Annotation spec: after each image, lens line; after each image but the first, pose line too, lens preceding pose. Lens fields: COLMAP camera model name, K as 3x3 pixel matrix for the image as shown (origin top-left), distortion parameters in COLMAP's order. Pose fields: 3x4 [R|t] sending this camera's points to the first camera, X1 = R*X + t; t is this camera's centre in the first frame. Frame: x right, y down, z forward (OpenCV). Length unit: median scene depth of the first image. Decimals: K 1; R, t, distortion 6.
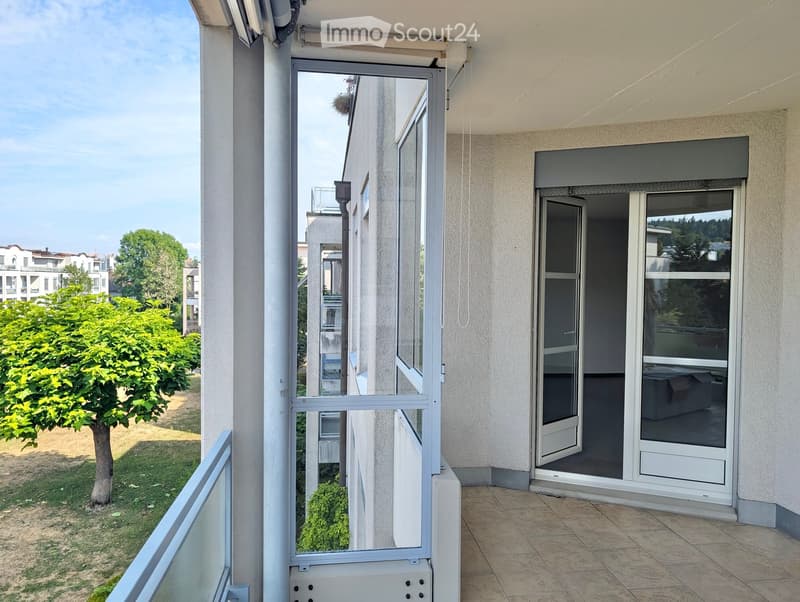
lens RADIAL K [[578.3, 0, 395.6], [0, 578.3, 300.7], [0, 0, 1]] dist [0.003030, -0.001407]
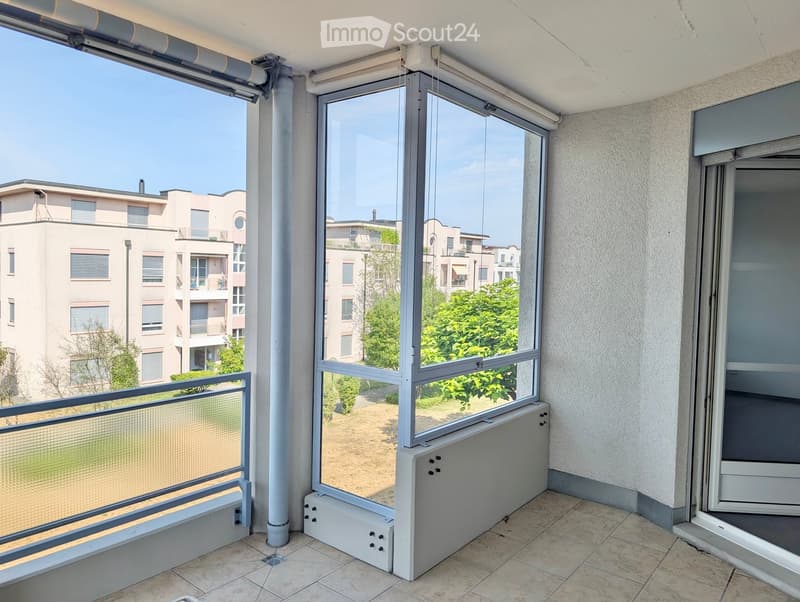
lens RADIAL K [[578.3, 0, 395.6], [0, 578.3, 300.7], [0, 0, 1]] dist [0.003030, -0.001407]
pose [[0.677122, 0.041743, -0.734686, 0.172448], [-0.037259, 0.999054, 0.022424, 0.000171], [0.734927, 0.012190, 0.678037, 0.050005]]
